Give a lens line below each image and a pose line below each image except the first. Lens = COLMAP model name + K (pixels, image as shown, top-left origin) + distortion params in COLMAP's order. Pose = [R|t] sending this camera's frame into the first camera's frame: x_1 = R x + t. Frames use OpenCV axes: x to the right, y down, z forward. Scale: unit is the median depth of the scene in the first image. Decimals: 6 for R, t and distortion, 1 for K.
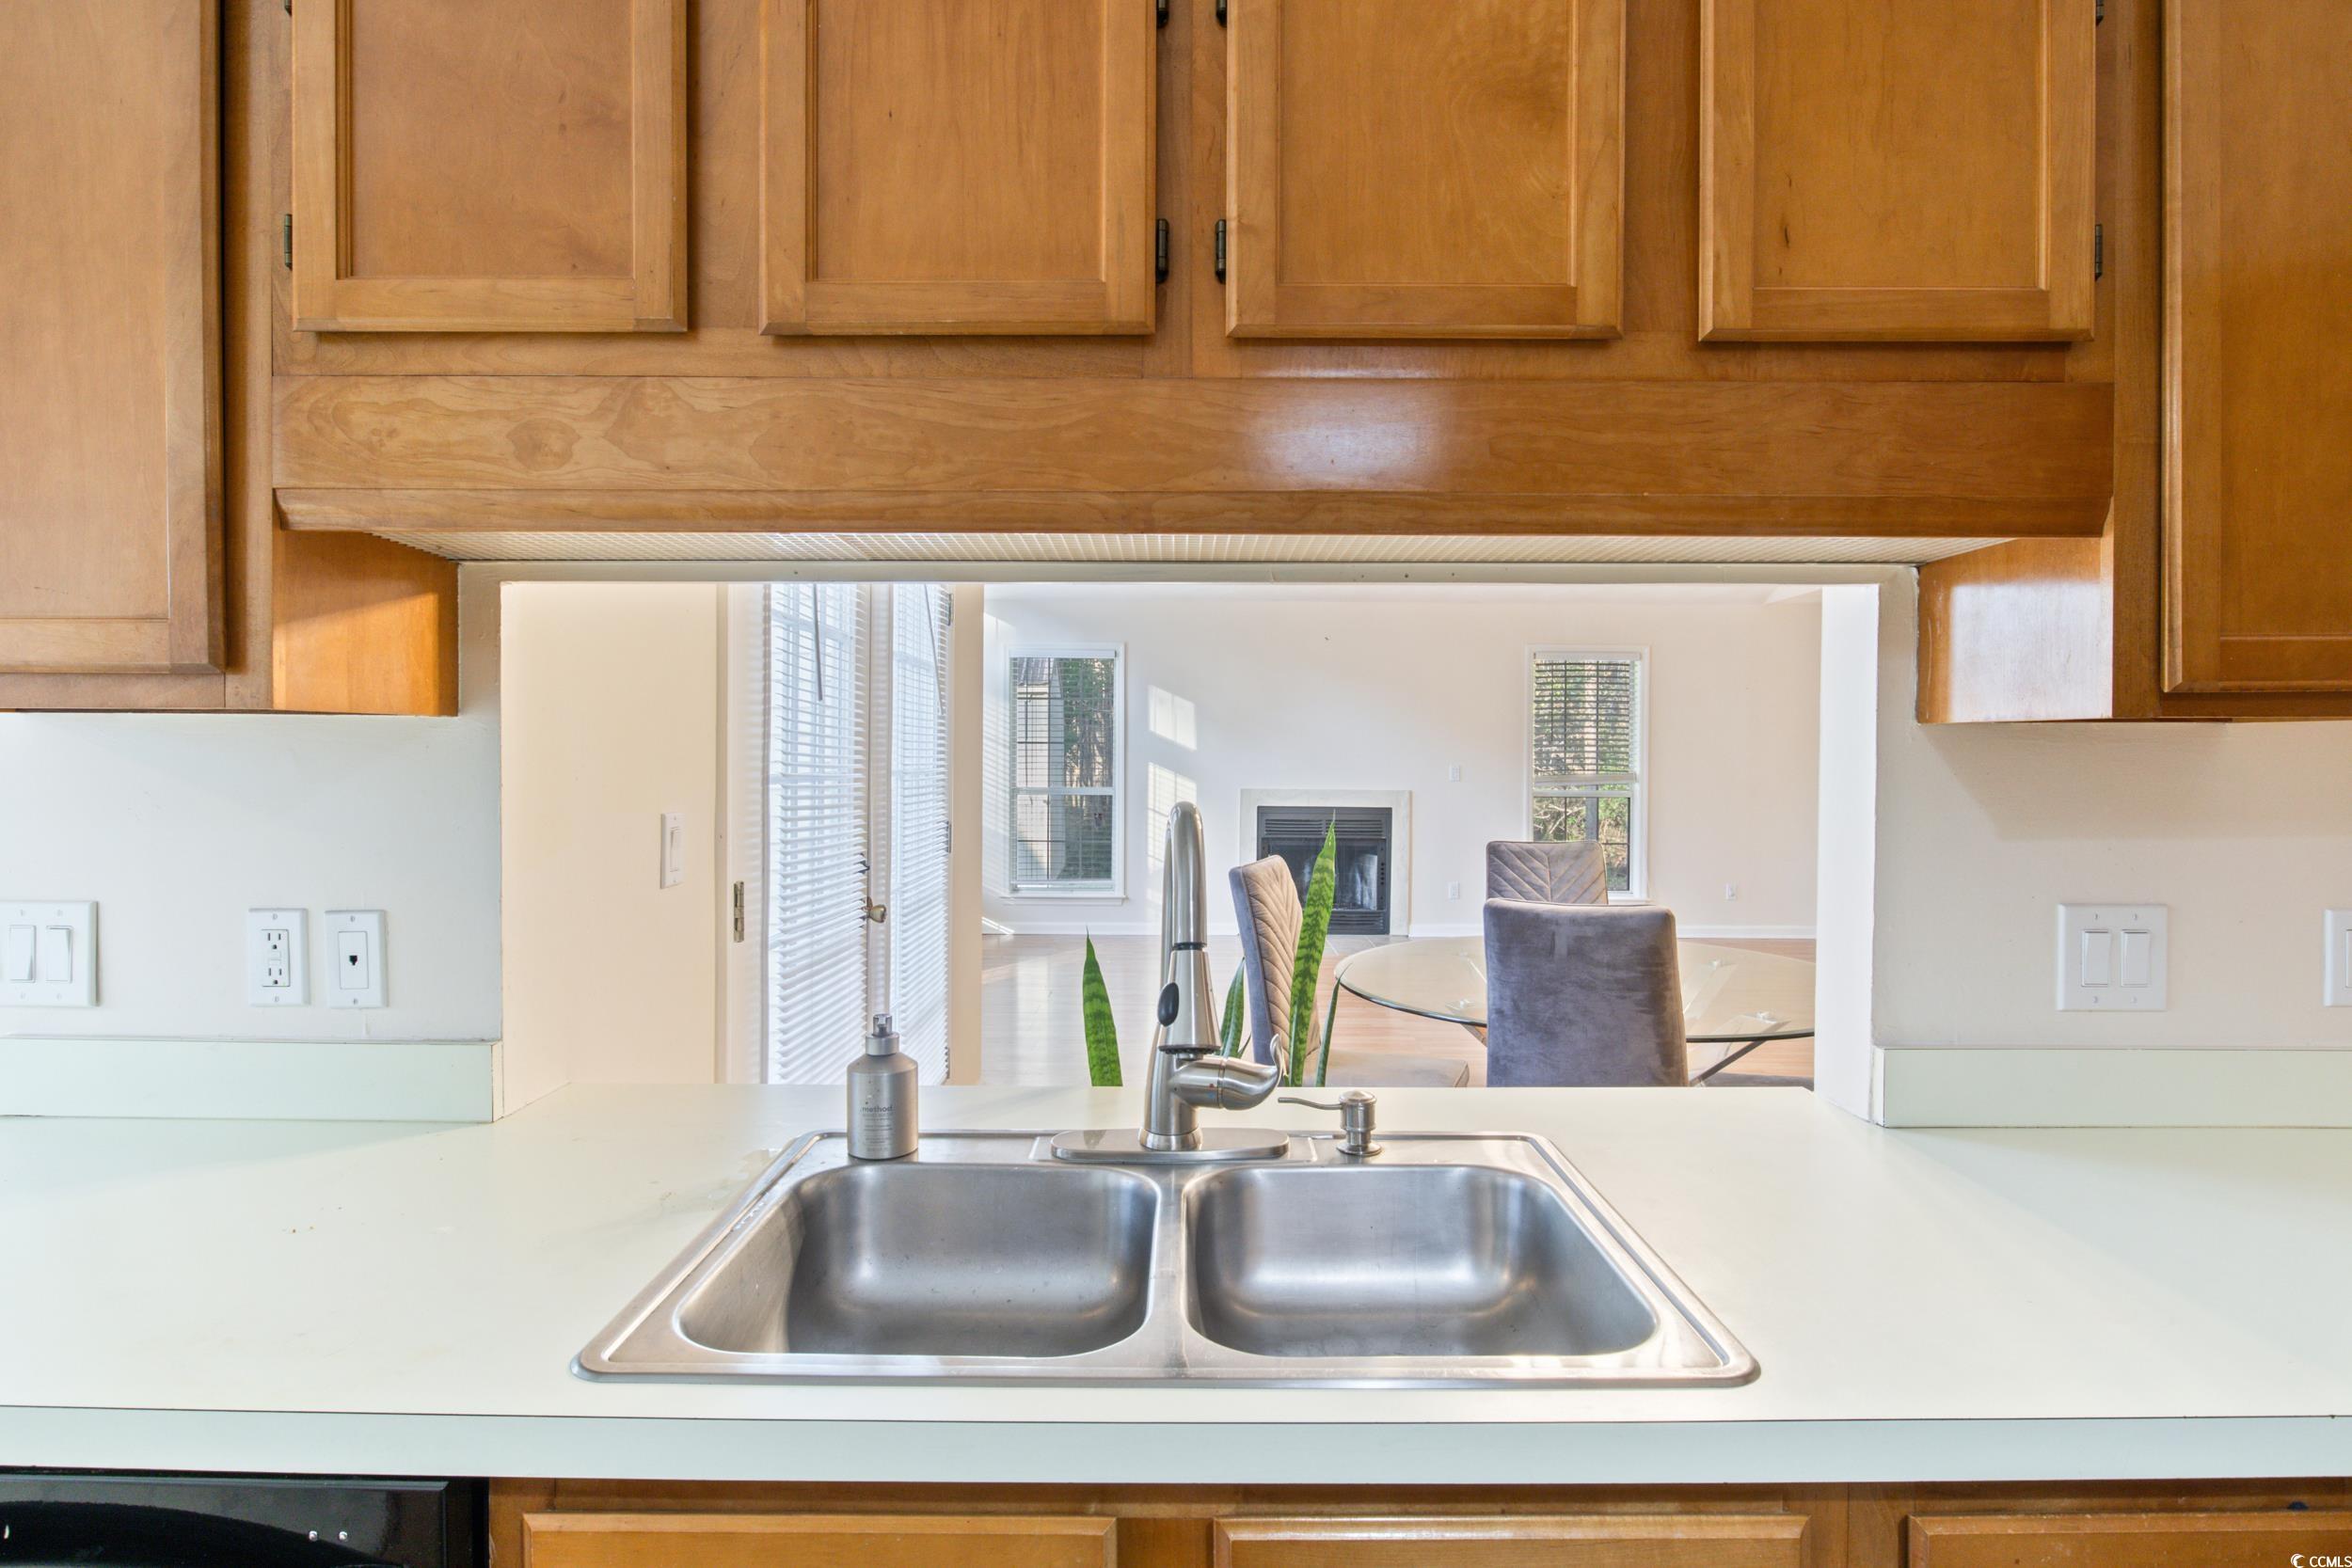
lens RADIAL K [[1248.9, 0, 1168.7], [0, 1248.9, 776.0], [0, 0, 1]] dist [-0.020157, -0.001071]
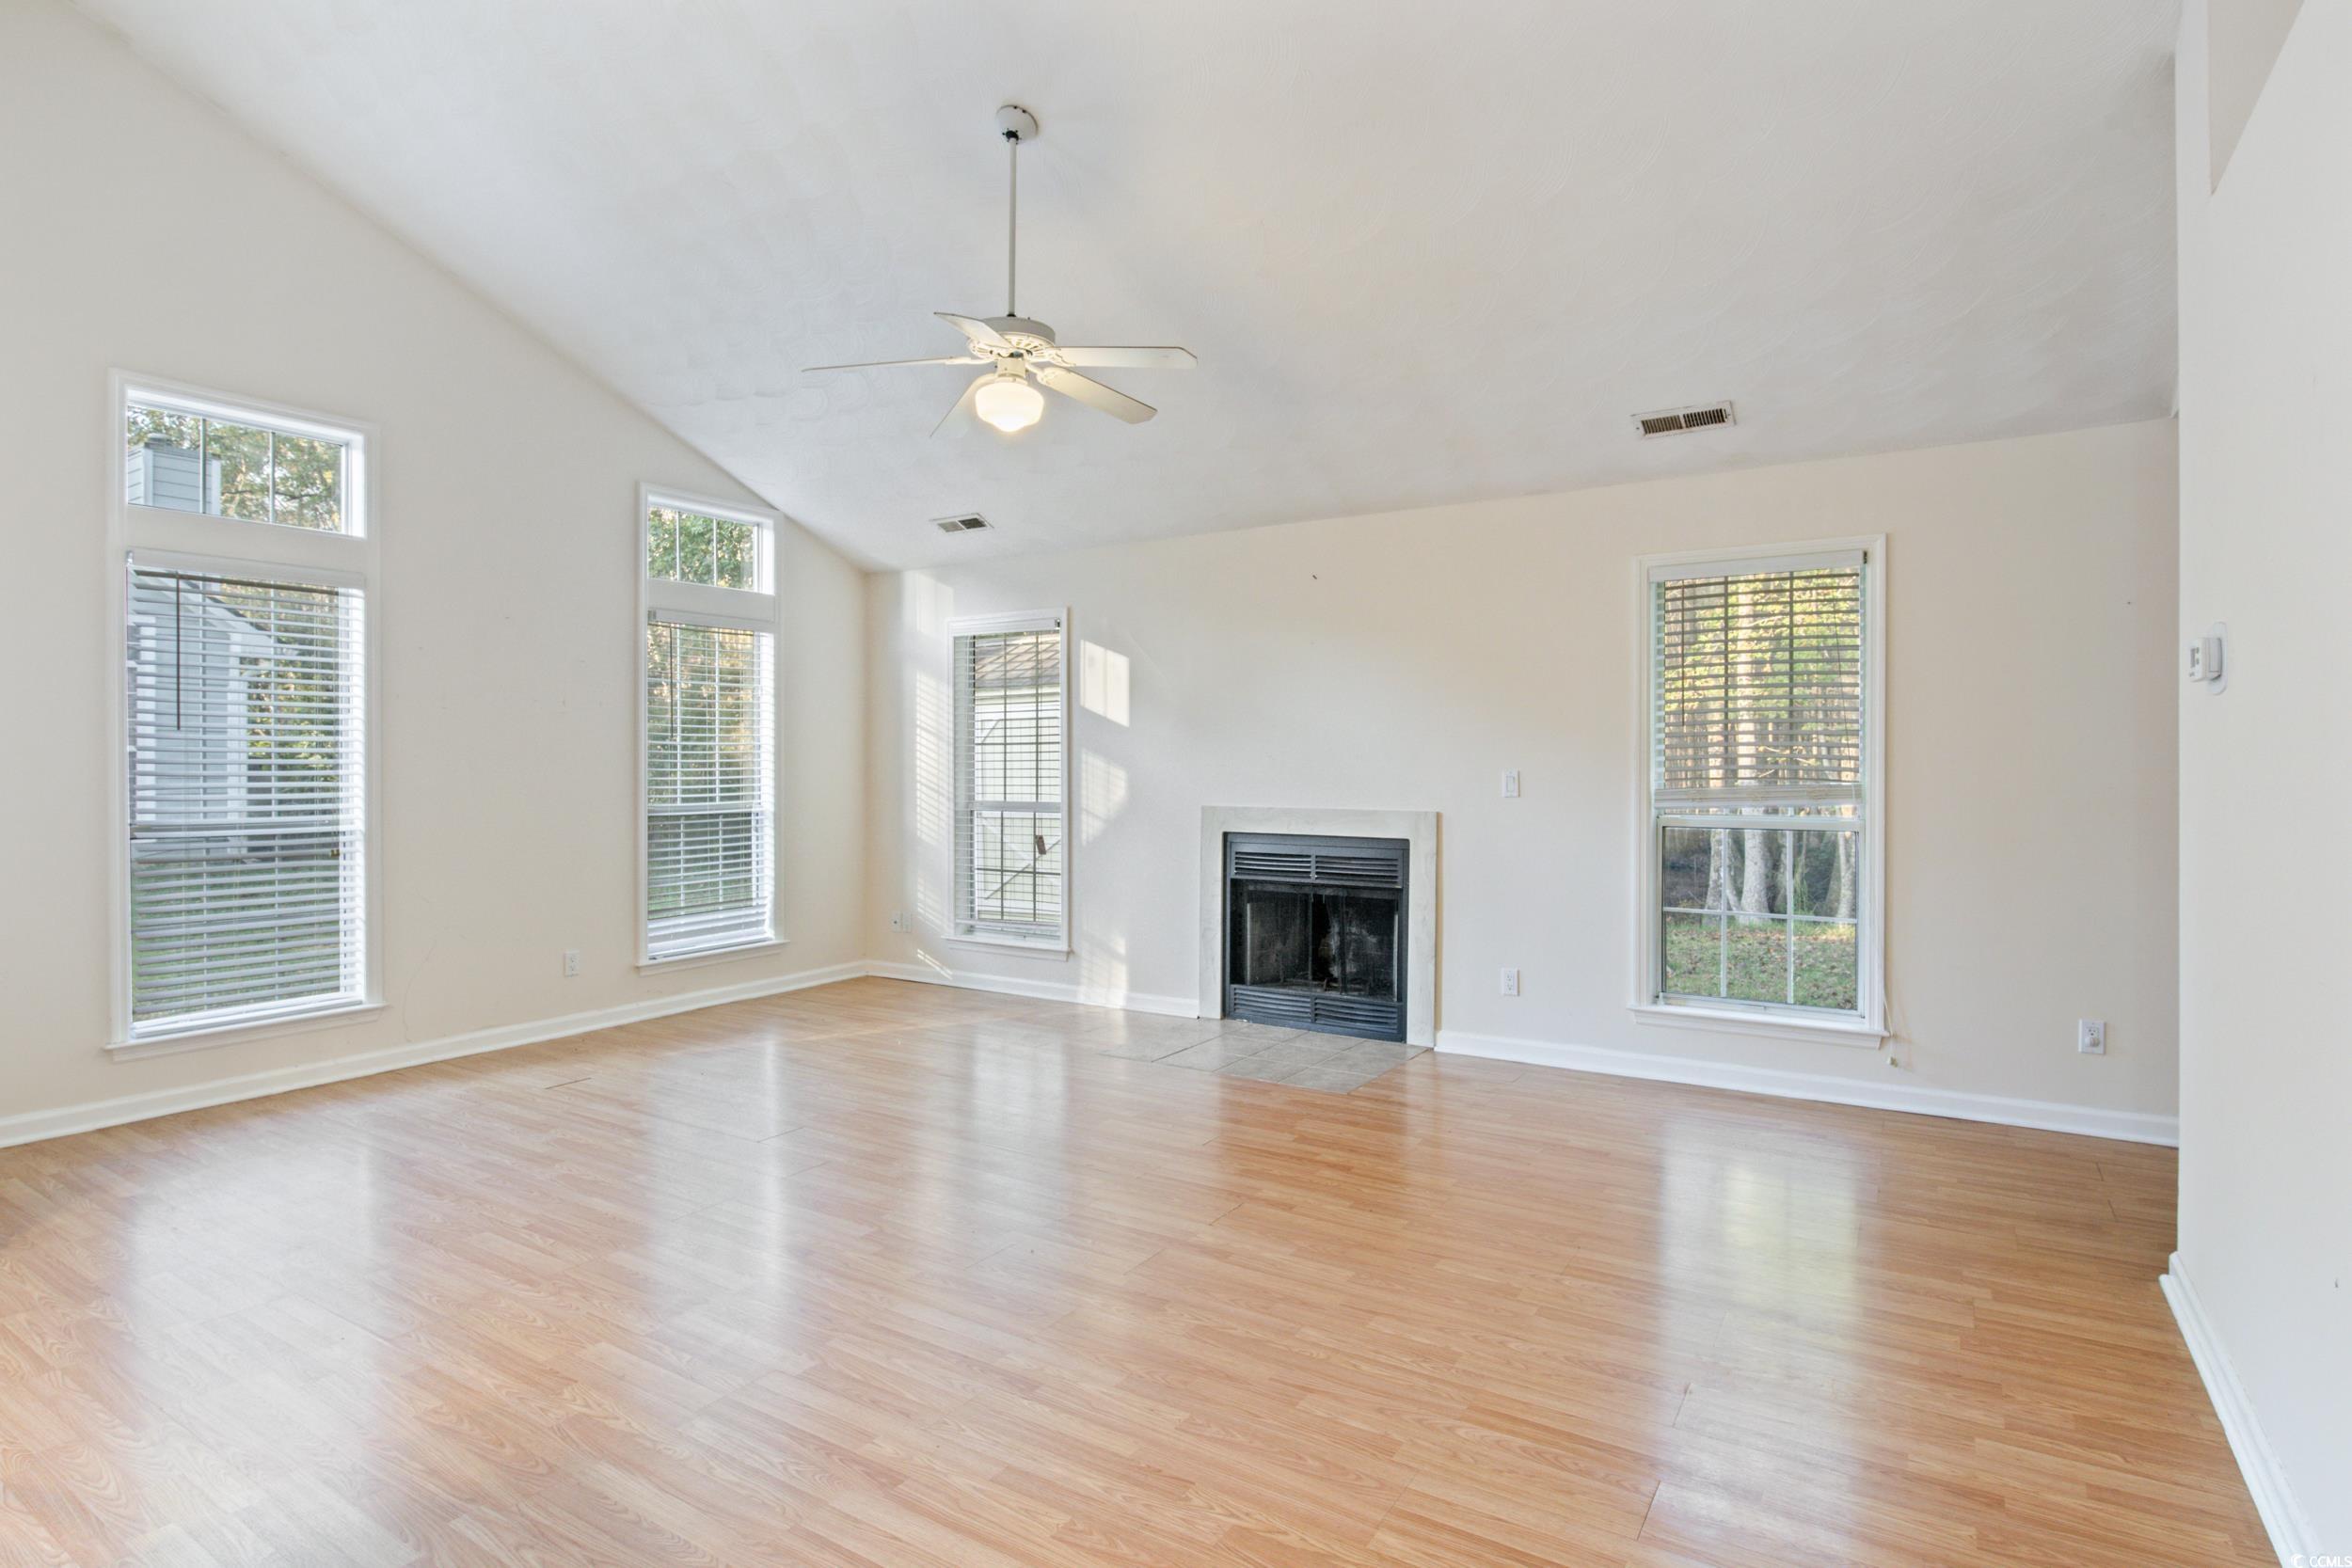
lens RADIAL K [[1192.2, 0, 1177.1], [0, 1192.2, 765.6], [0, 0, 1]] dist [-0.005656, 0.001293]
pose [[0.848006, -0.006229, -0.529950, 0.395790], [-0.002213, 0.999881, -0.015294, -0.001900], [0.529982, 0.014142, 0.847891, 0.433901]]
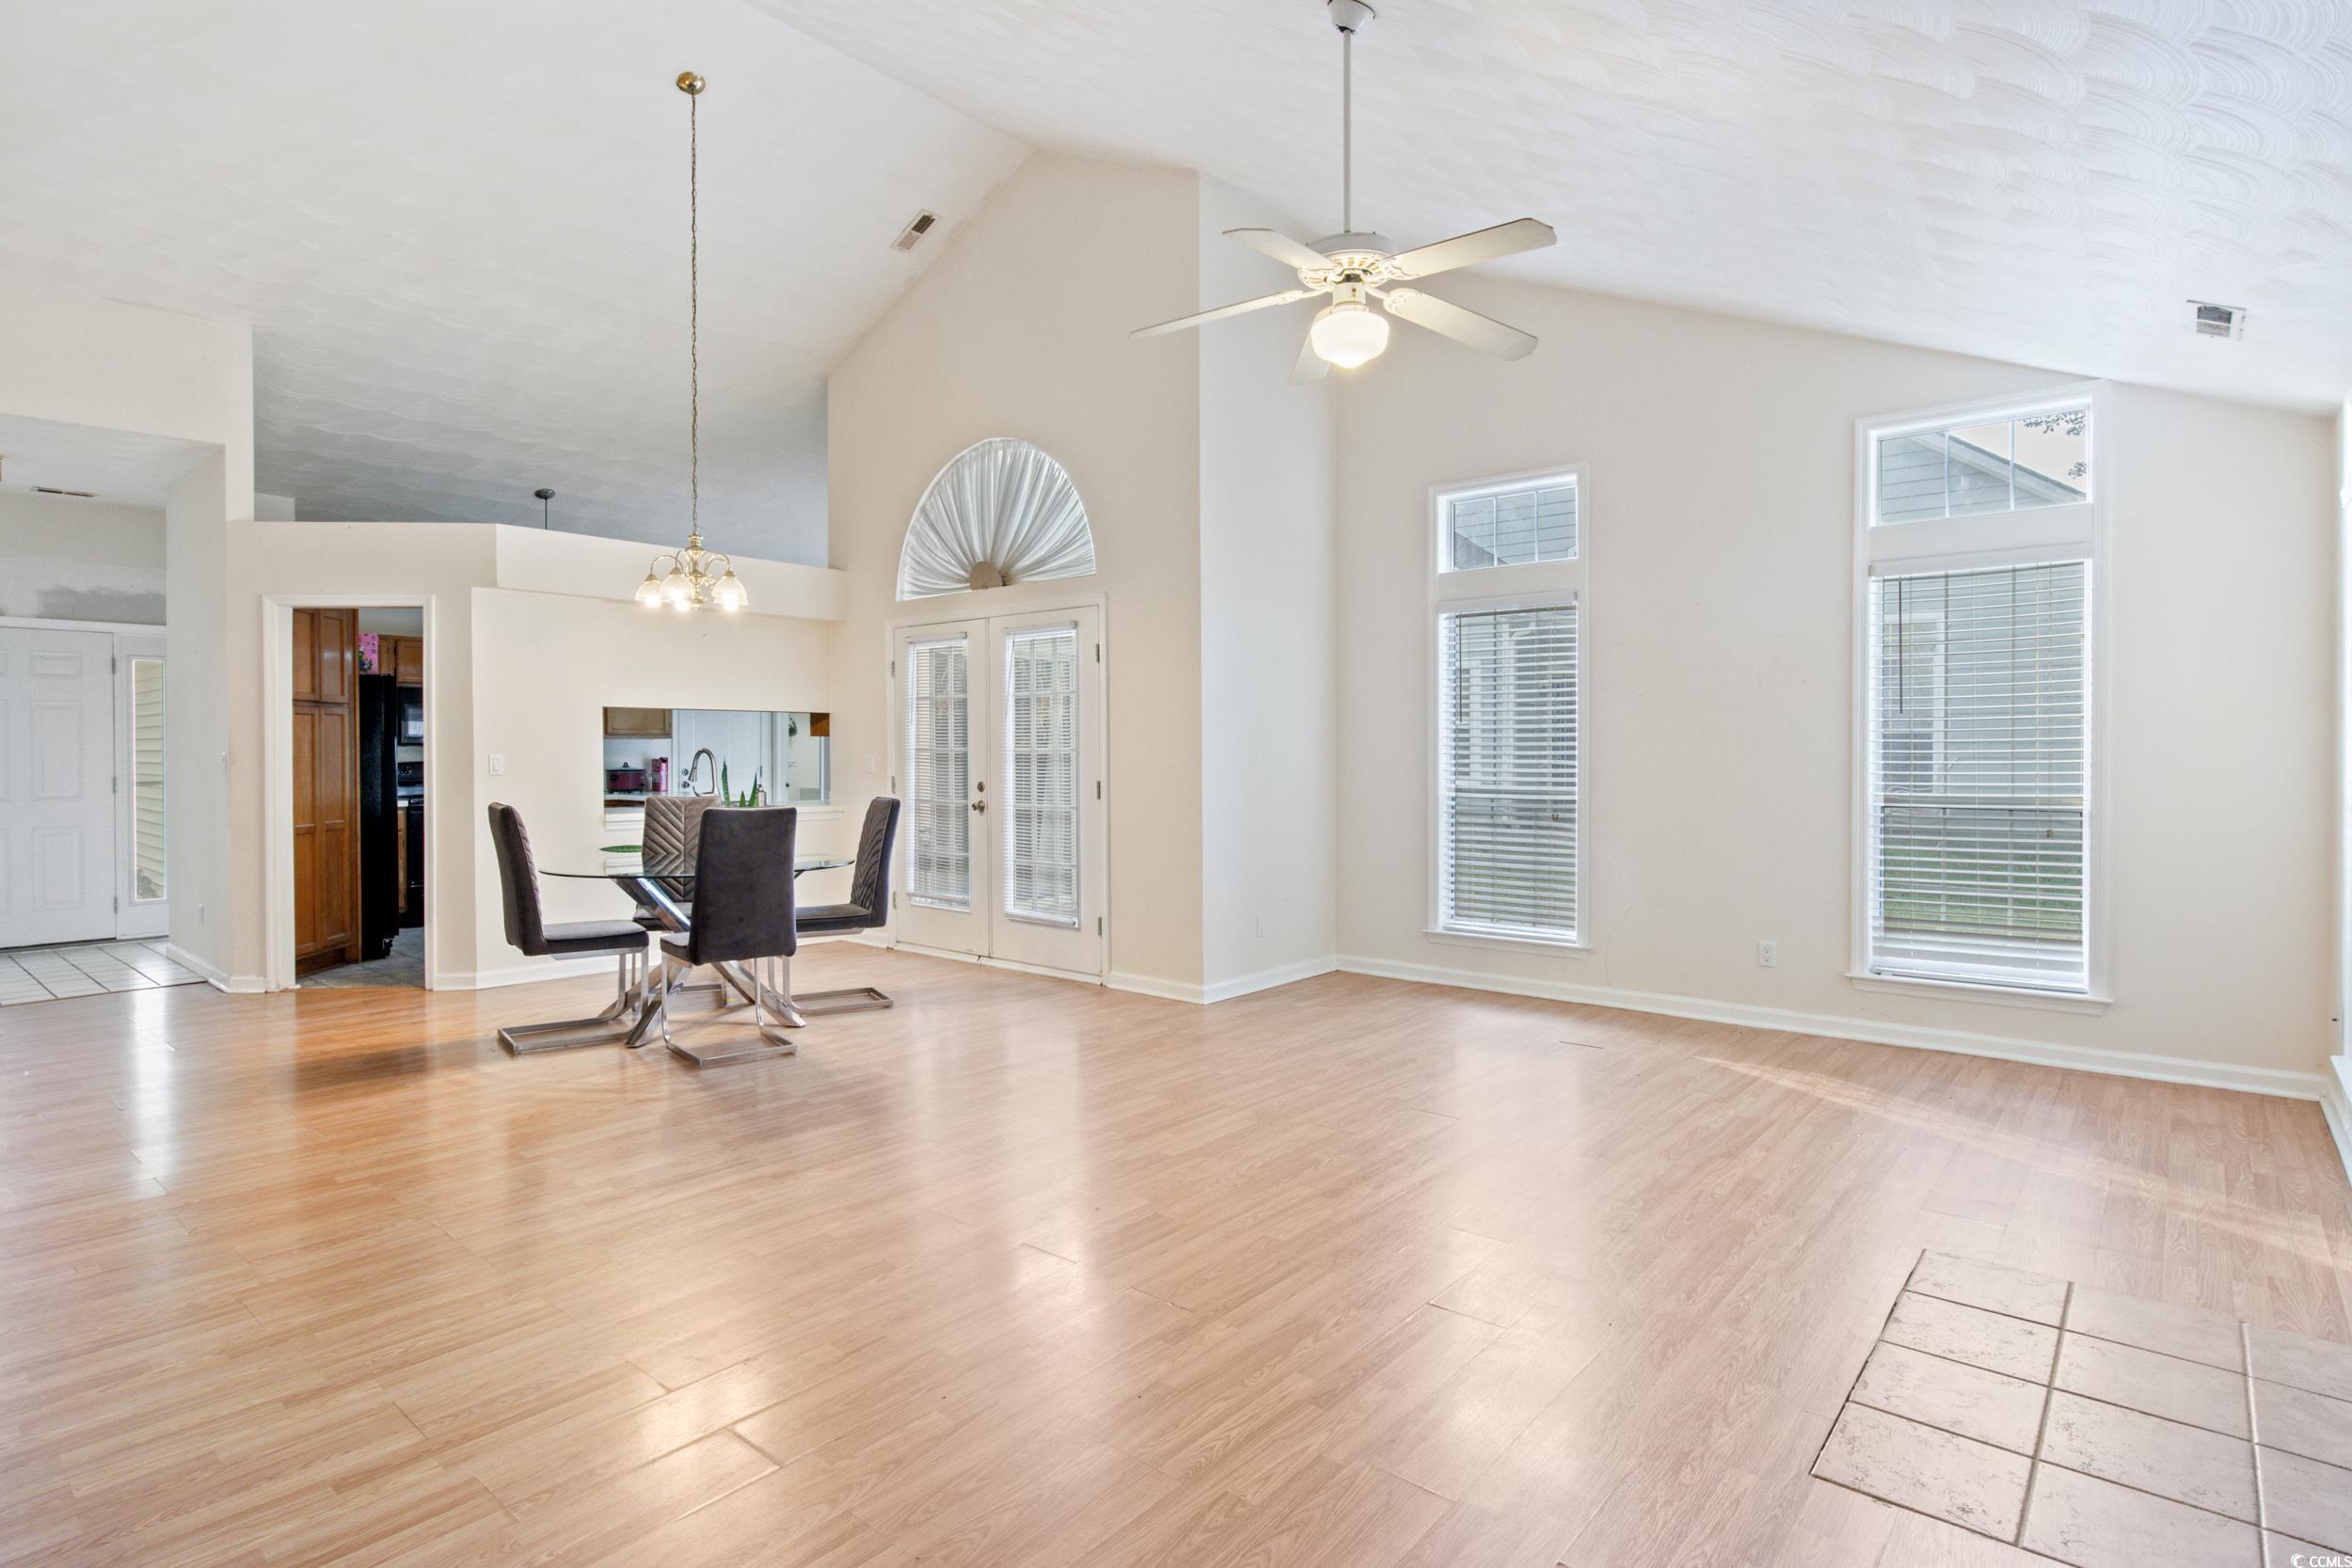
lens RADIAL K [[1192.2, 0, 1190.1], [0, 1192.2, 764.5], [0, 0, 1]] dist [-0.005656, 0.001293]
pose [[-0.632100, 0.007830, -0.774847, 0.440346], [-0.012471, 0.999717, 0.020276, -0.010546], [0.774786, 0.022479, -0.631823, 0.952643]]
